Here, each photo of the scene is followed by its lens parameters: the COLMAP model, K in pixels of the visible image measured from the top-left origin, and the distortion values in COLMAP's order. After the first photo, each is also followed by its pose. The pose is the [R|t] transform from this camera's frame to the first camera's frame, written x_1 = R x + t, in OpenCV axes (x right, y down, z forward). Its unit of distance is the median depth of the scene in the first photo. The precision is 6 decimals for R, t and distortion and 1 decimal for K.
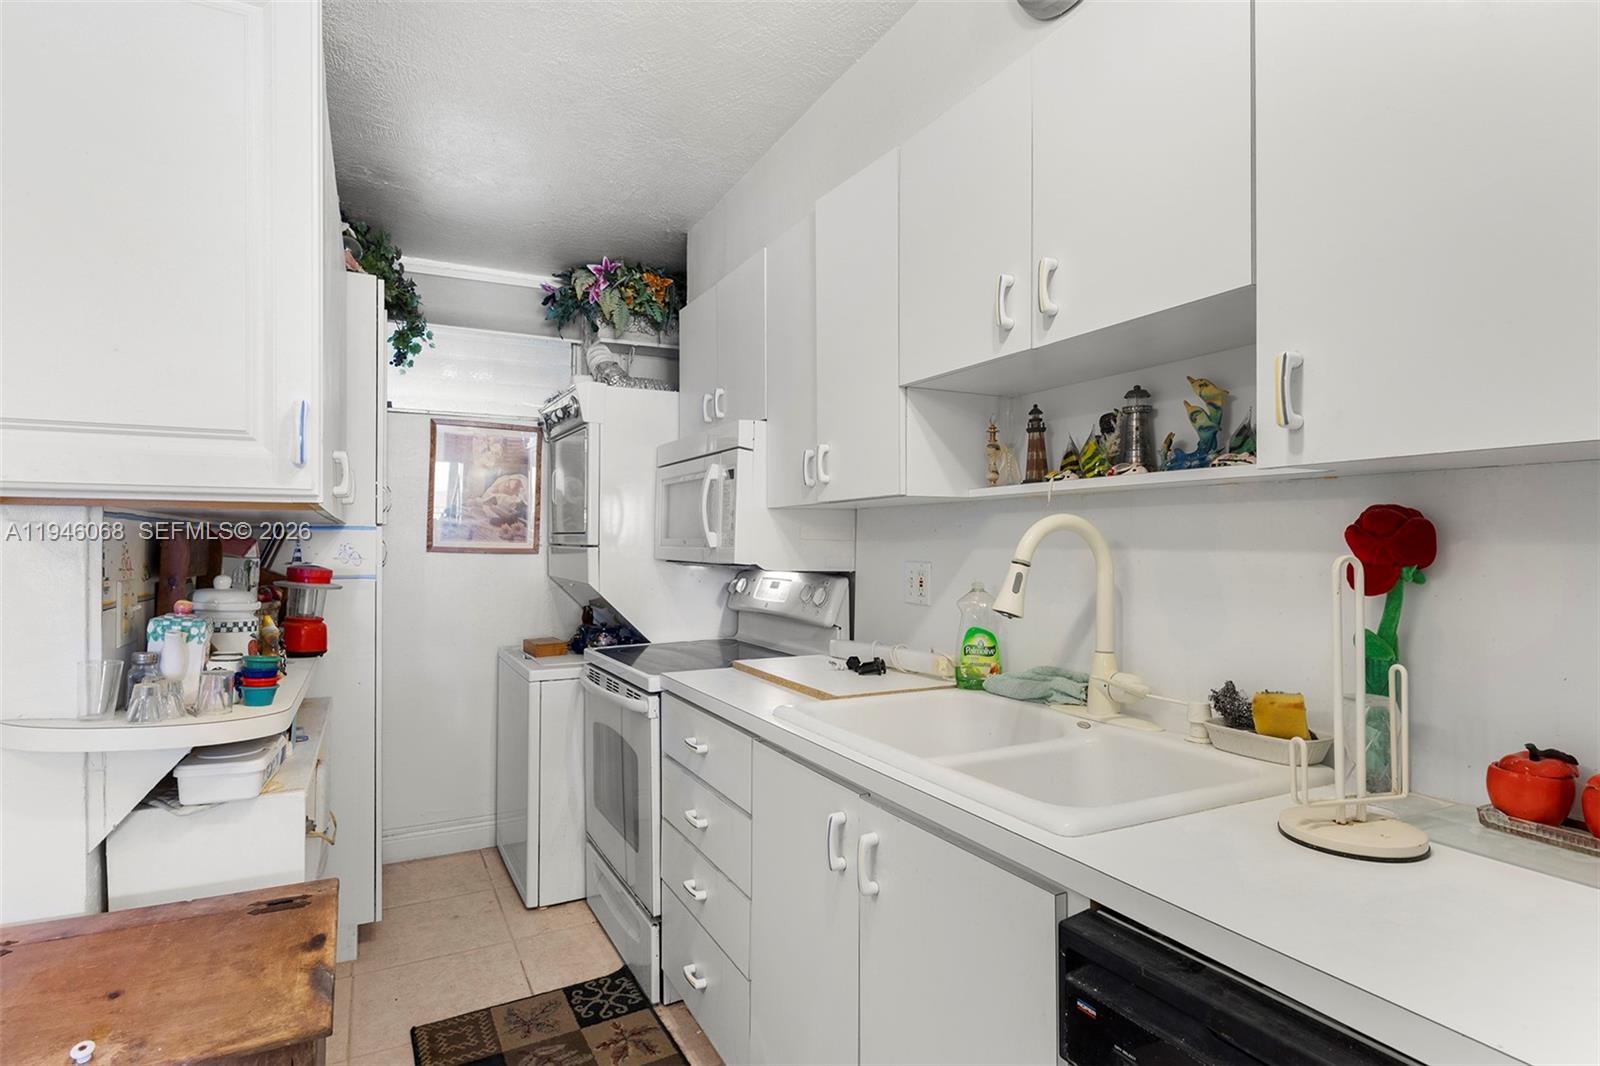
lens RADIAL K [[834.9, 0, 801.4], [0, 834.9, 542.3], [0, 0, 1]] dist [0.005226, -0.000017]
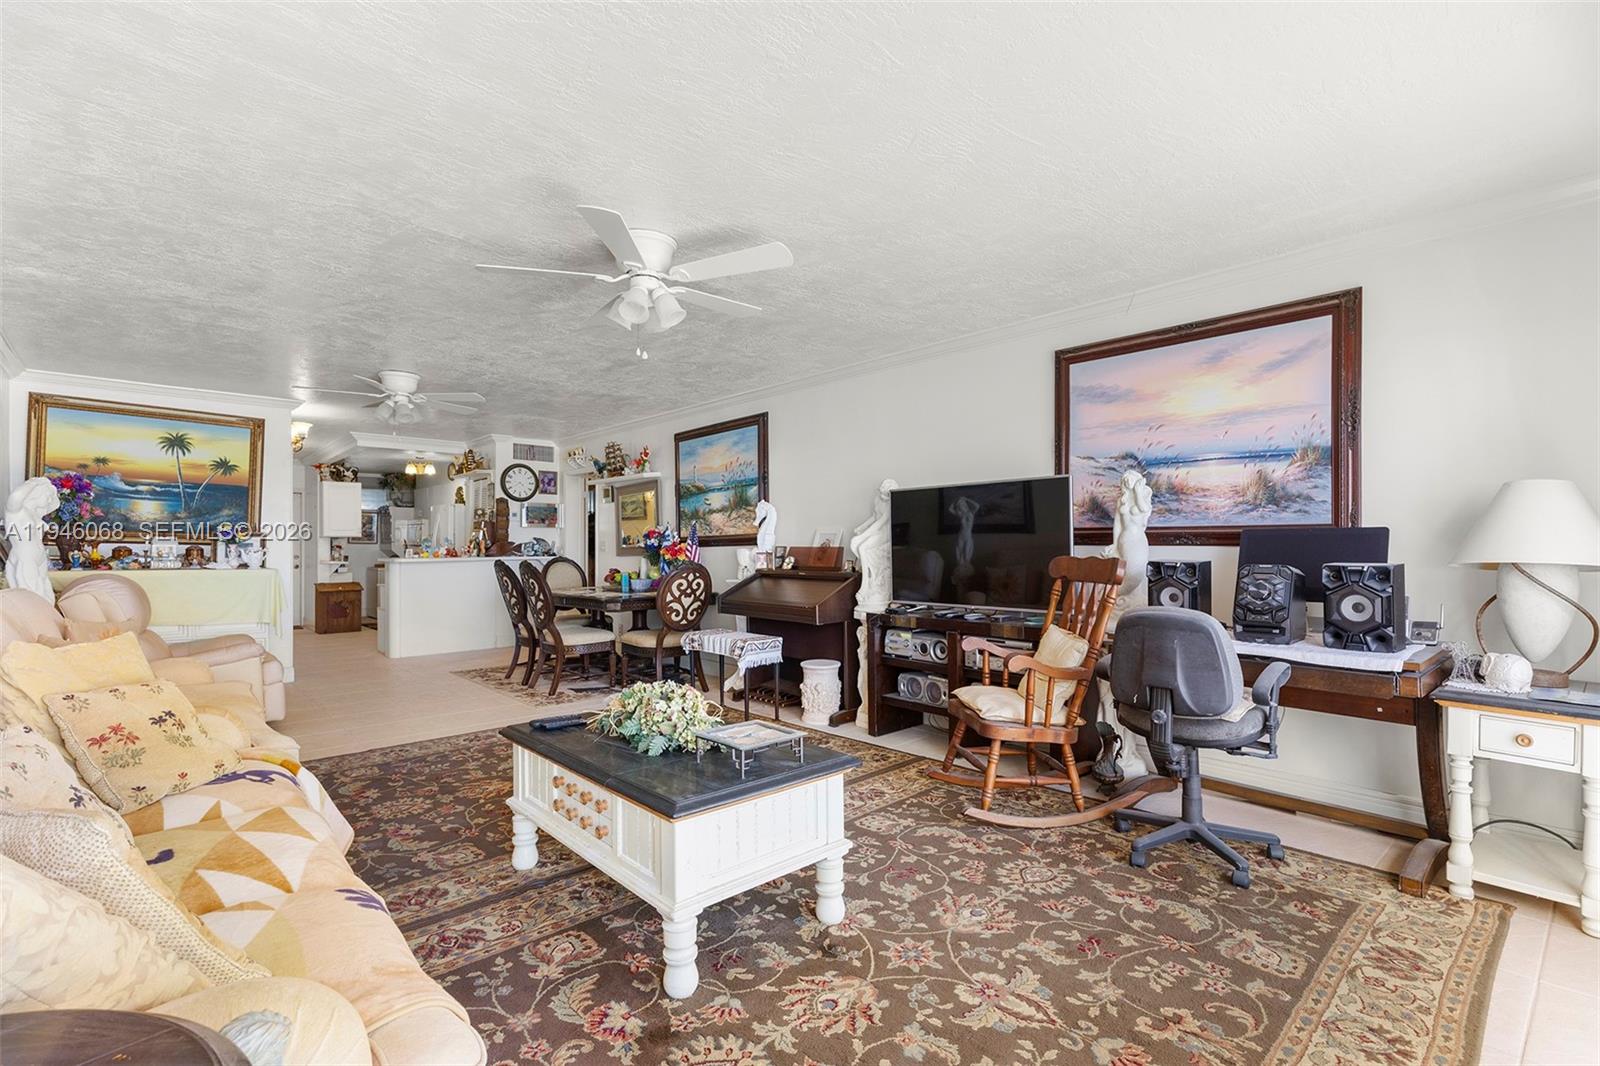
lens RADIAL K [[738.7, 0, 805.2], [0, 738.7, 542.9], [0, 0, 1]] dist [0.013083, 0.000268]
pose [[0.965396, 0.003625, 0.260763, 1.160527], [-0.003401, 0.999993, -0.001313, 0.008523], [-0.260766, 0.000381, 0.965402, -4.667889]]
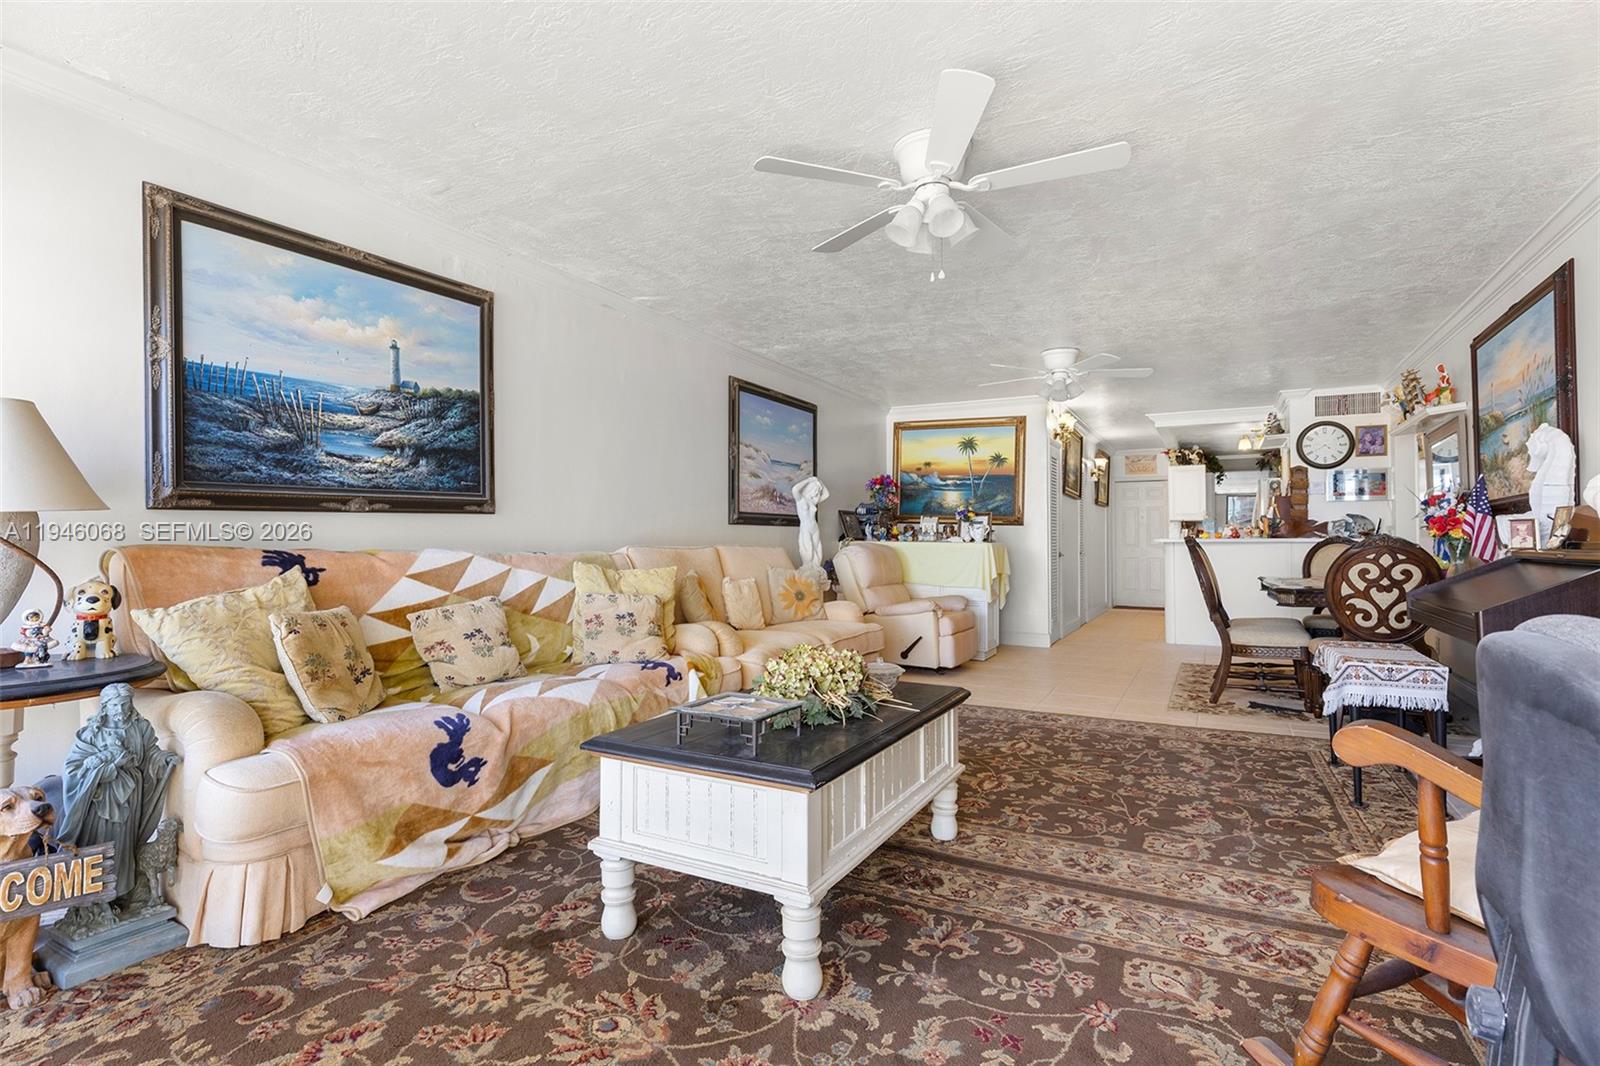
lens RADIAL K [[771.5, 0, 810.2], [0, 771.5, 523.9], [0, 0, 1]] dist [0.000334, 0.001702]
pose [[0.564369, -0.014636, -0.825393, 2.193580], [0.000441, 0.999848, -0.017428, 0.077121], [0.825523, 0.009472, 0.564289, -4.076868]]
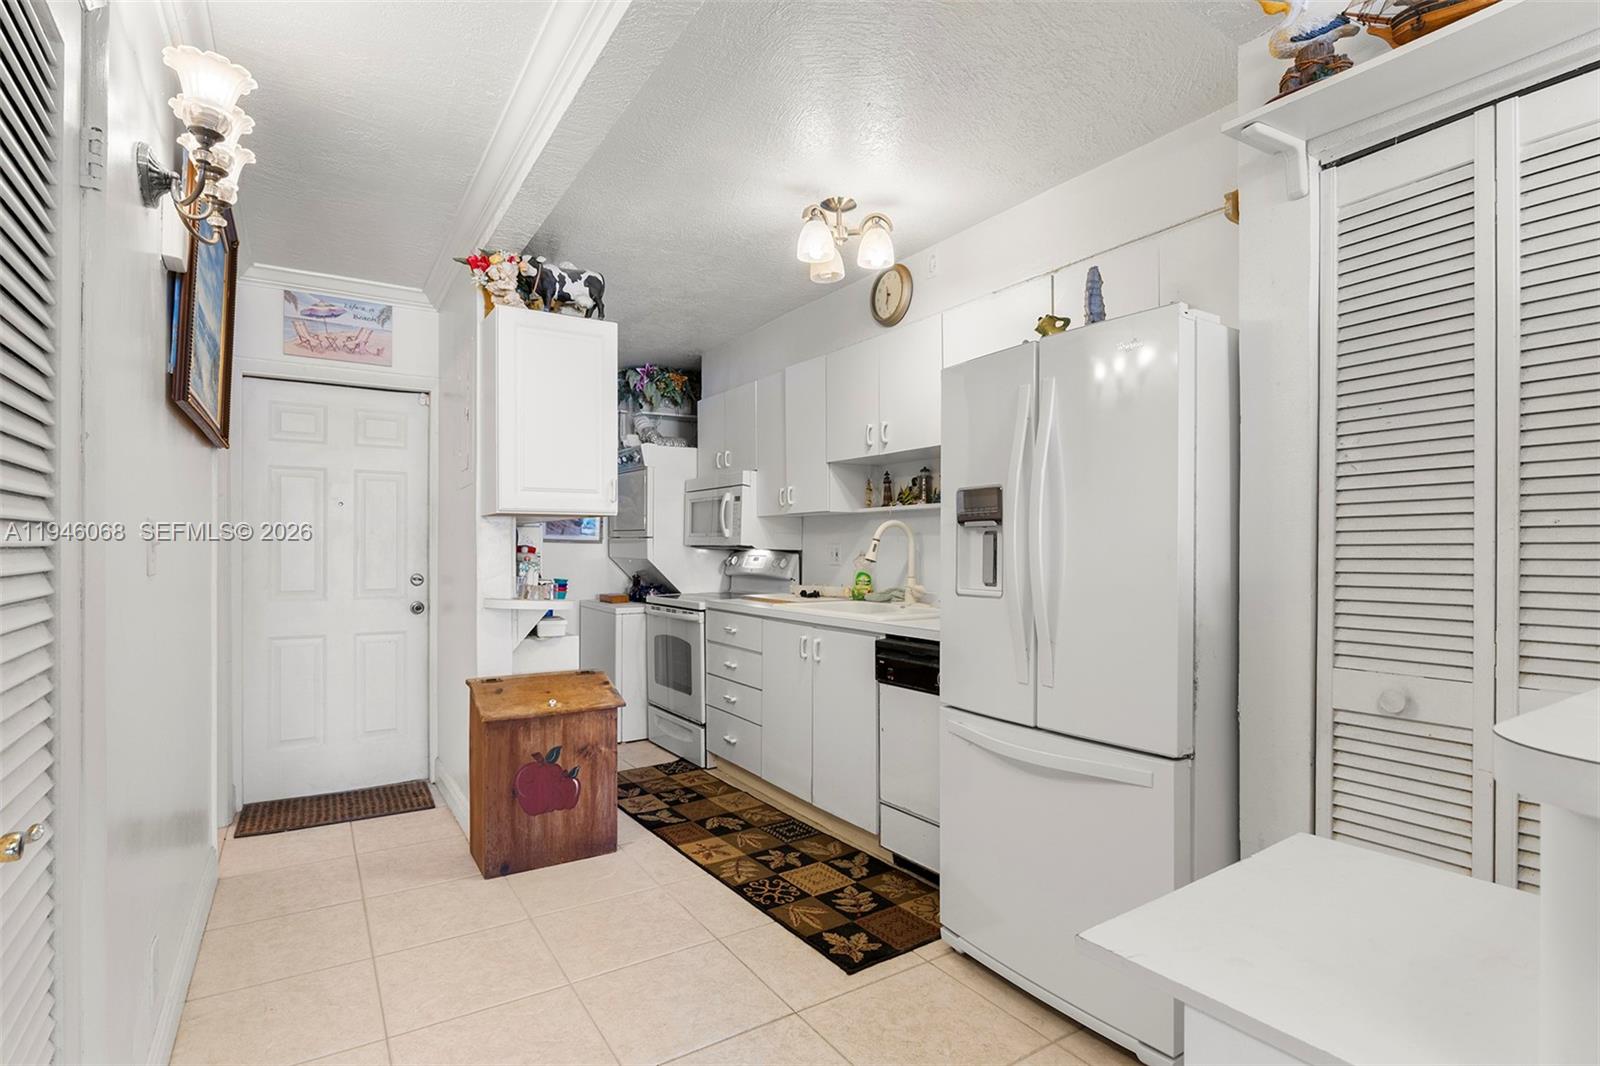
lens RADIAL K [[785.6, 0, 803.6], [0, 785.6, 541.4], [0, 0, 1]] dist [-0.002958, -0.000062]
pose [[0.995242, 0.000331, 0.097436, -0.118288], [0.000187, 0.999986, -0.005303, 0.027748], [-0.097437, 0.005296, 0.995228, -0.863729]]
